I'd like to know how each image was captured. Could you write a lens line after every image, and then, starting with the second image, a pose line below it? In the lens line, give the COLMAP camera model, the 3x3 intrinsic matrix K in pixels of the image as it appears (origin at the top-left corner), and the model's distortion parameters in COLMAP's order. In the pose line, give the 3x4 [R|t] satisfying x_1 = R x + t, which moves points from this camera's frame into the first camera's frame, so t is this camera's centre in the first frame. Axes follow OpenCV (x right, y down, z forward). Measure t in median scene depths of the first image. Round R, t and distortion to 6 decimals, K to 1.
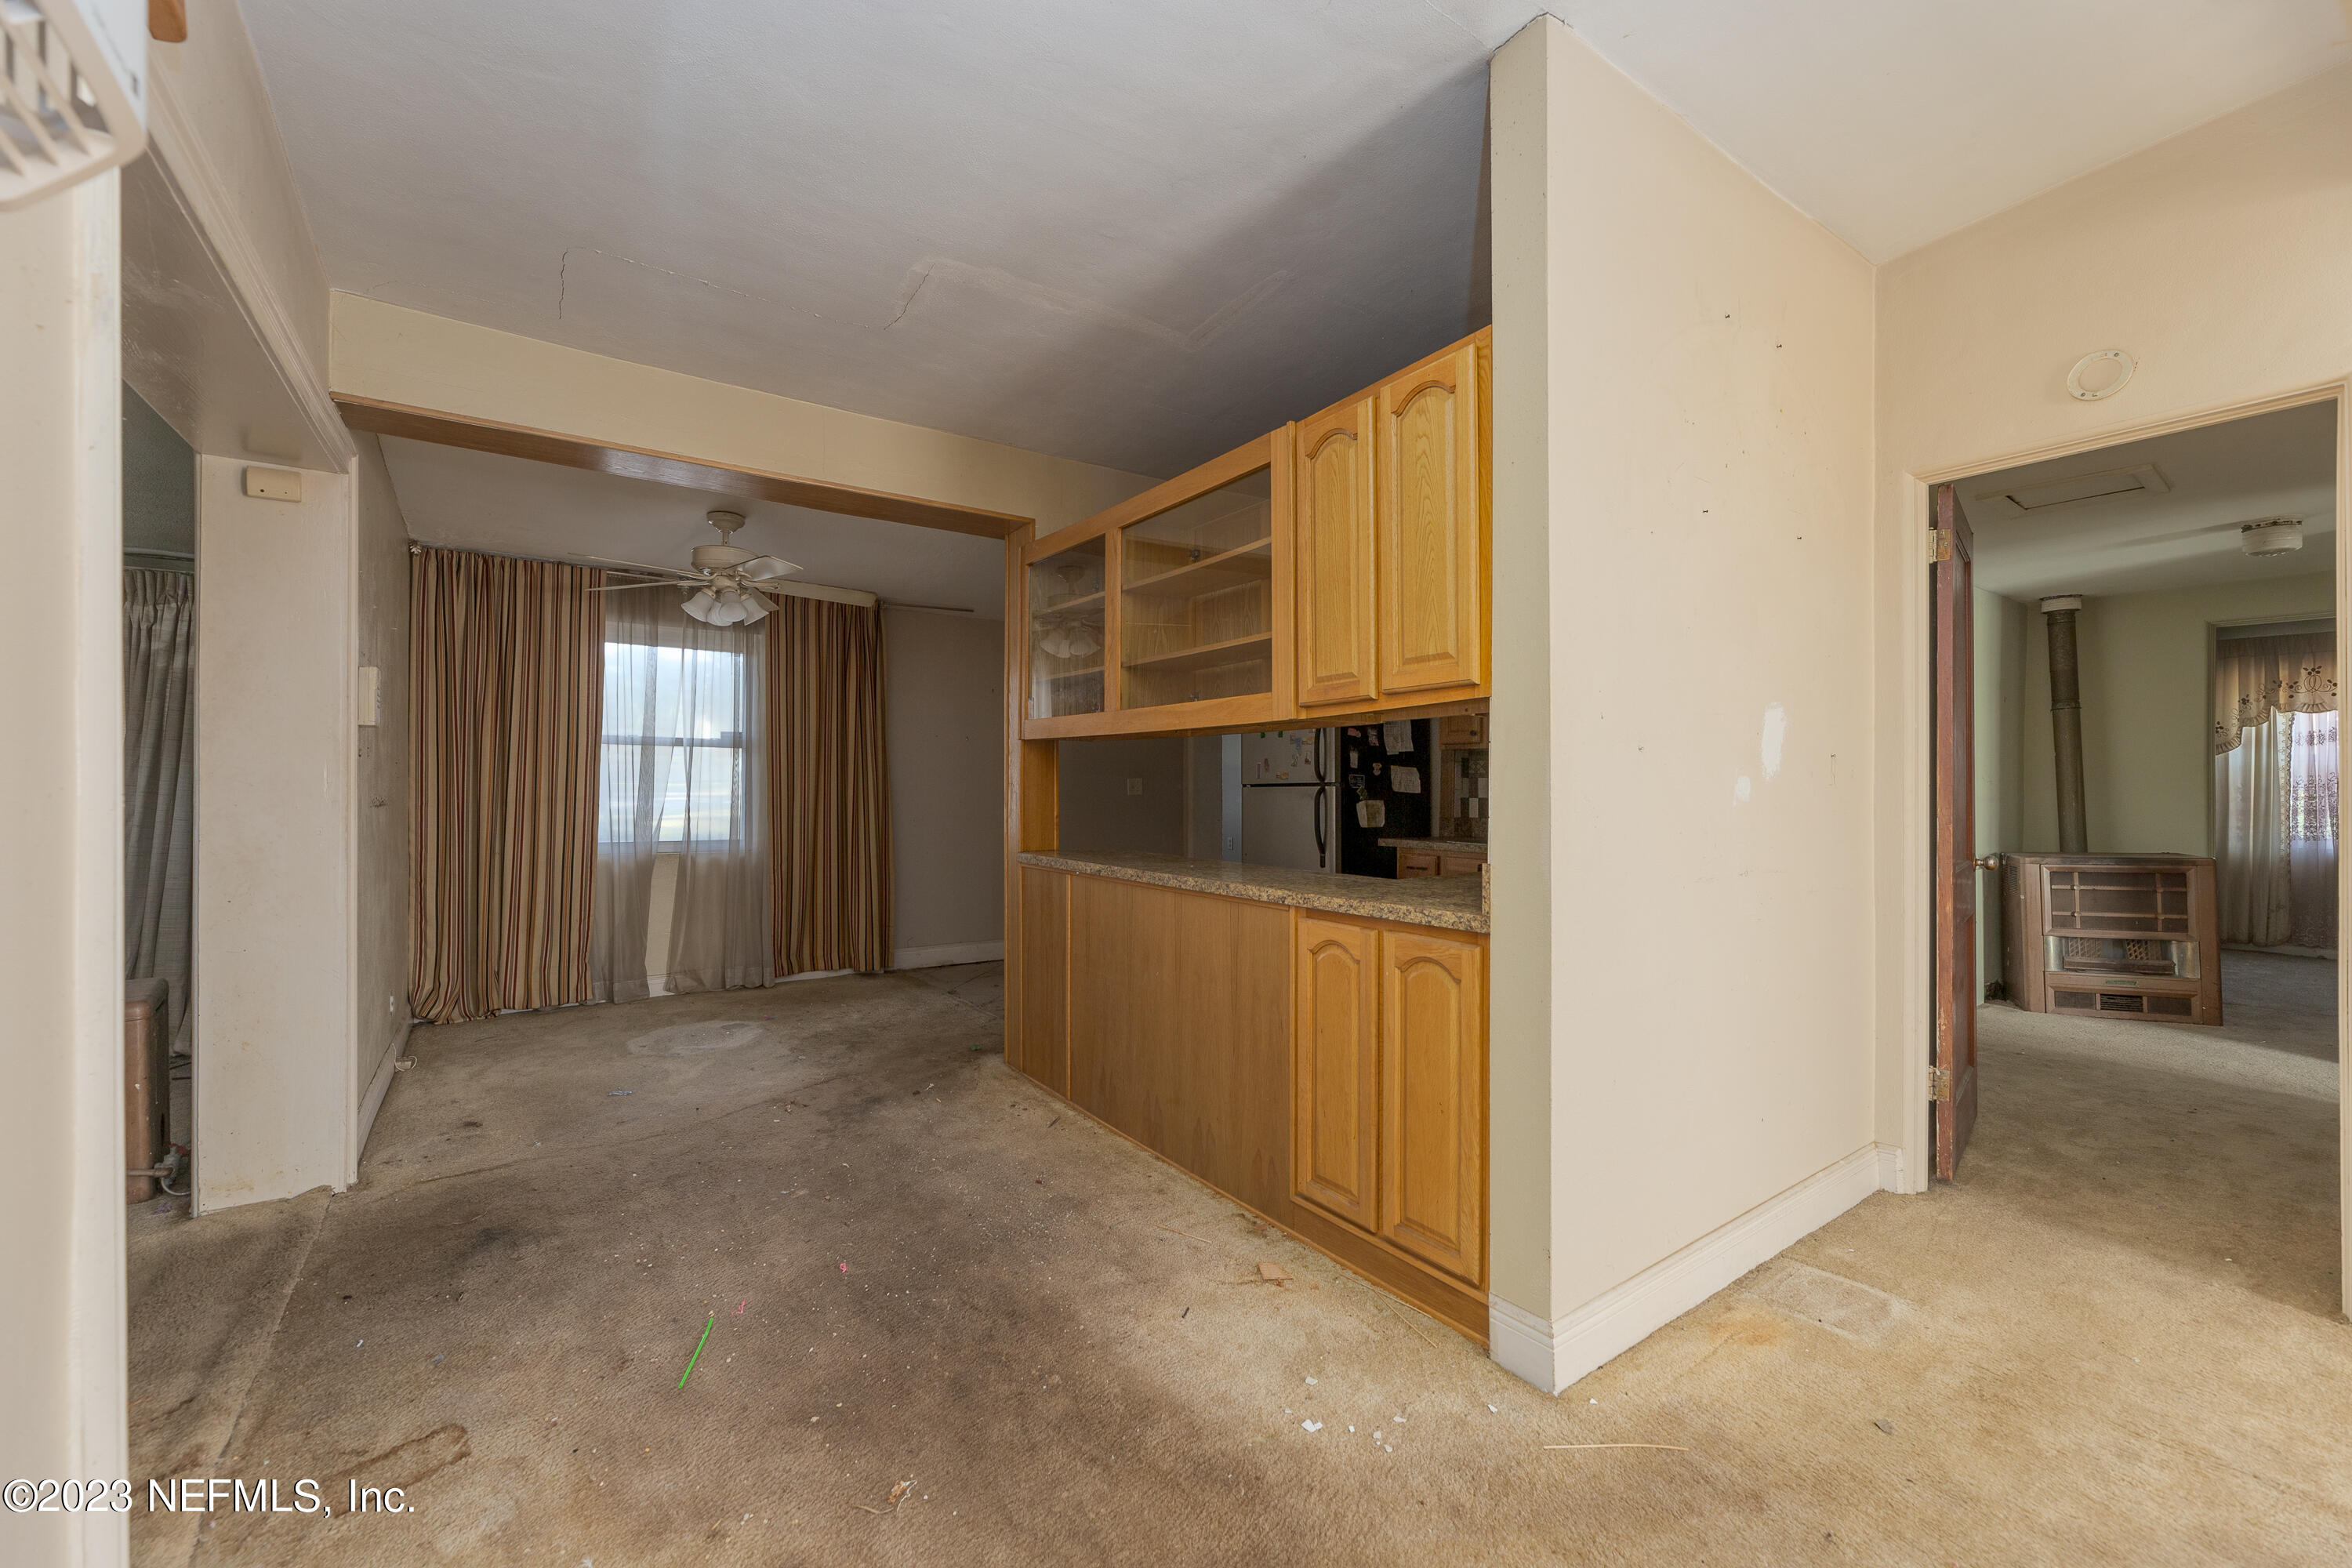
lens RADIAL K [[960.7, 0, 1180.1], [0, 960.7, 785.9], [0, 0, 1]] dist [-0.002842, -0.000064]
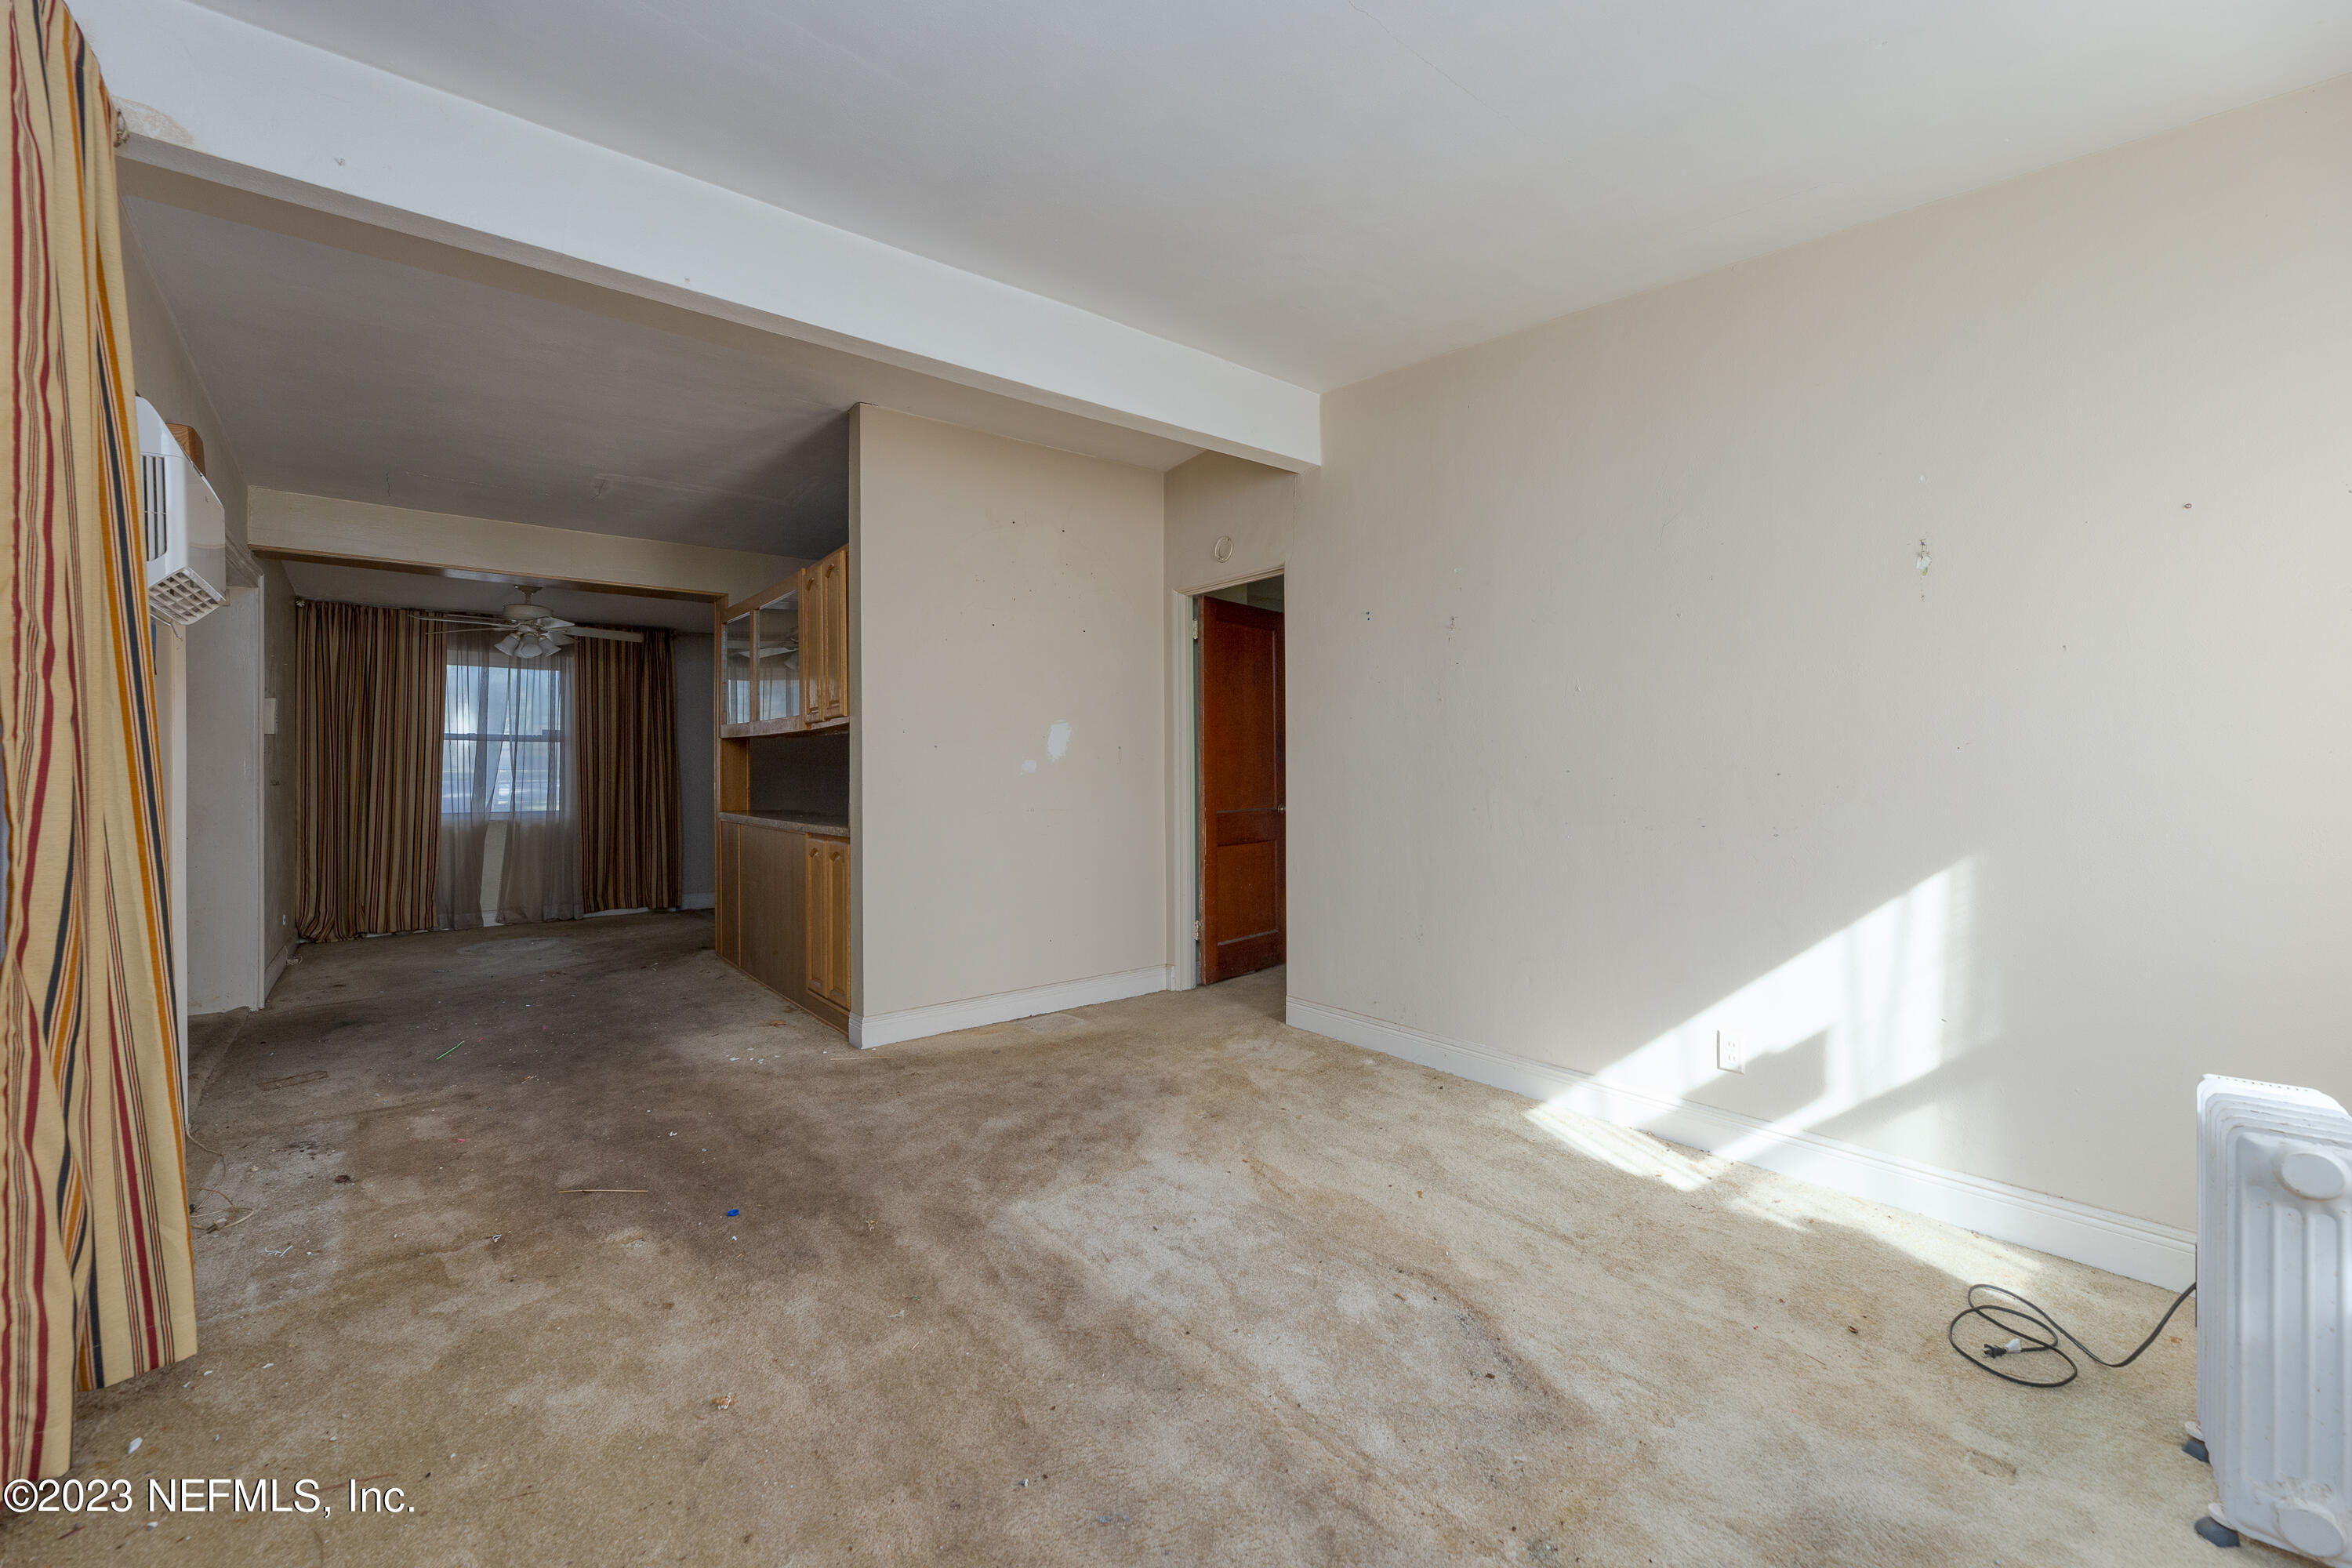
lens RADIAL K [[960.7, 0, 1171.9], [0, 960.7, 763.0], [0, 0, 1]] dist [-0.002842, -0.000064]
pose [[0.997862, -0.007587, 0.064912, 0.389348], [0.007938, 0.999955, -0.005158, 0.004542], [-0.064870, 0.005663, 0.997878, -0.489264]]
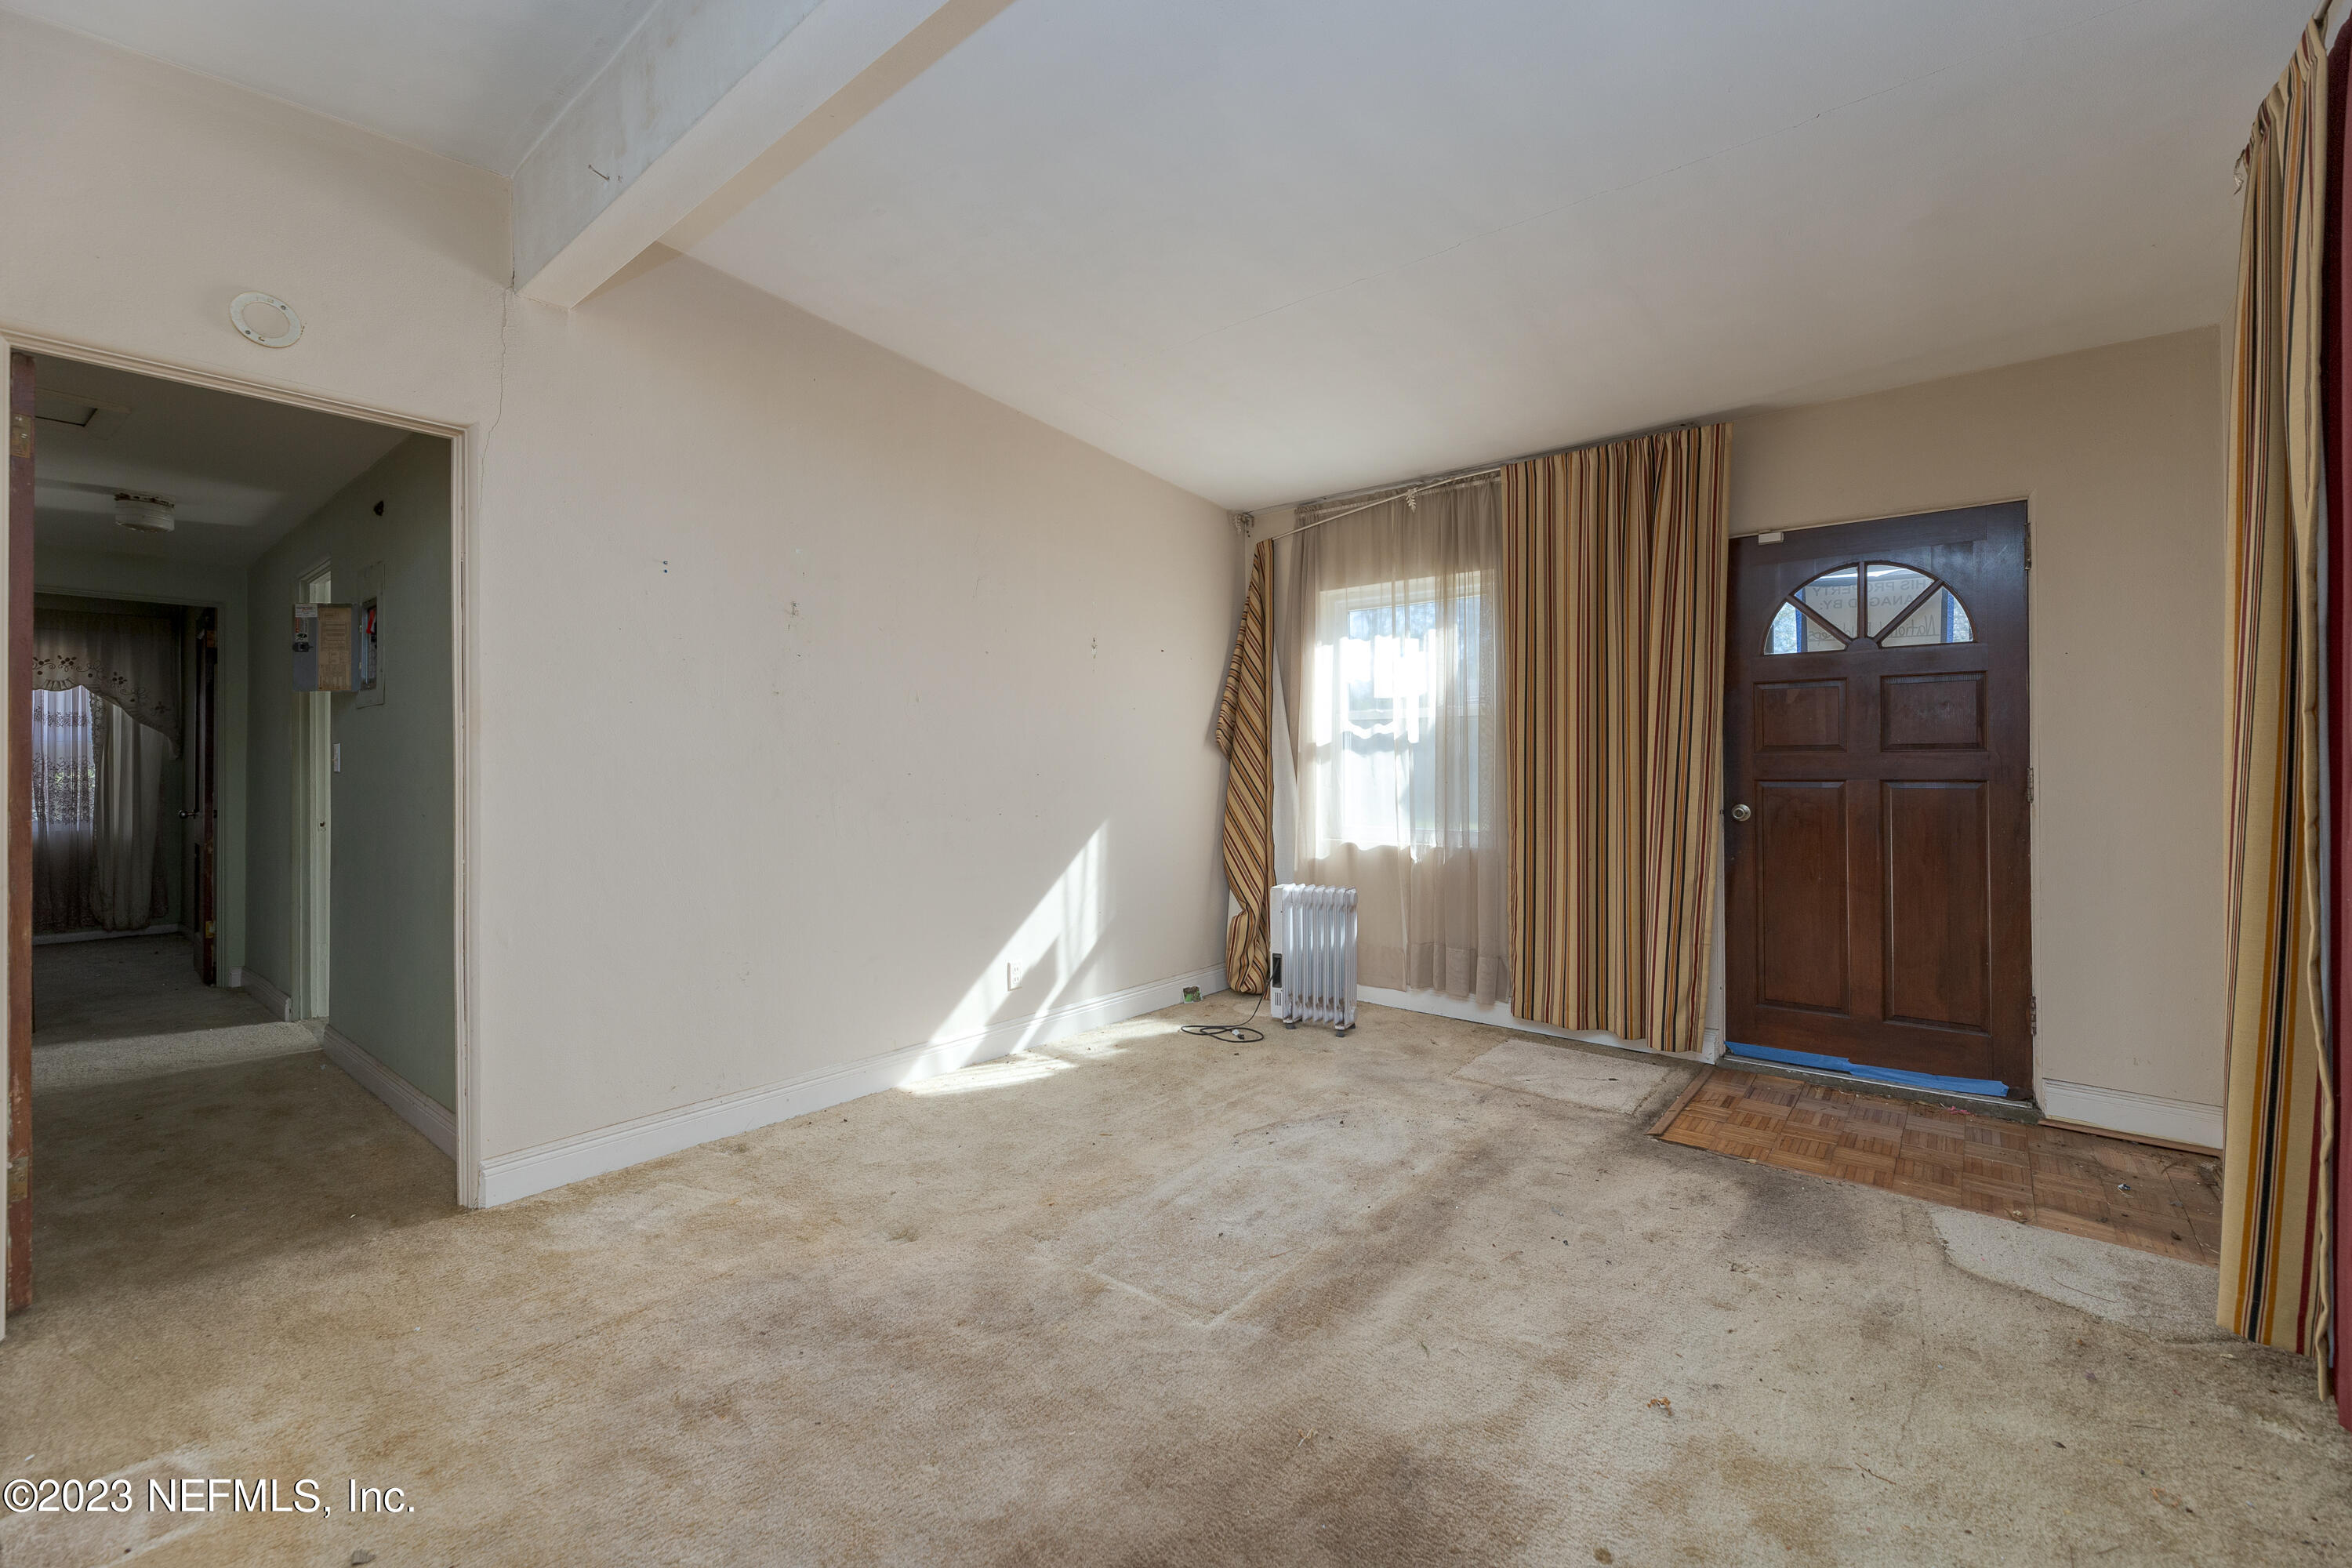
lens RADIAL K [[960.7, 0, 1190.0], [0, 960.7, 778.1], [0, 0, 1]] dist [-0.002842, -0.000064]
pose [[-0.288980, -0.015189, 0.957215, -0.091329], [0.002293, 0.999860, 0.016558, -0.001885], [-0.957332, 0.006980, -0.288904, 0.216379]]
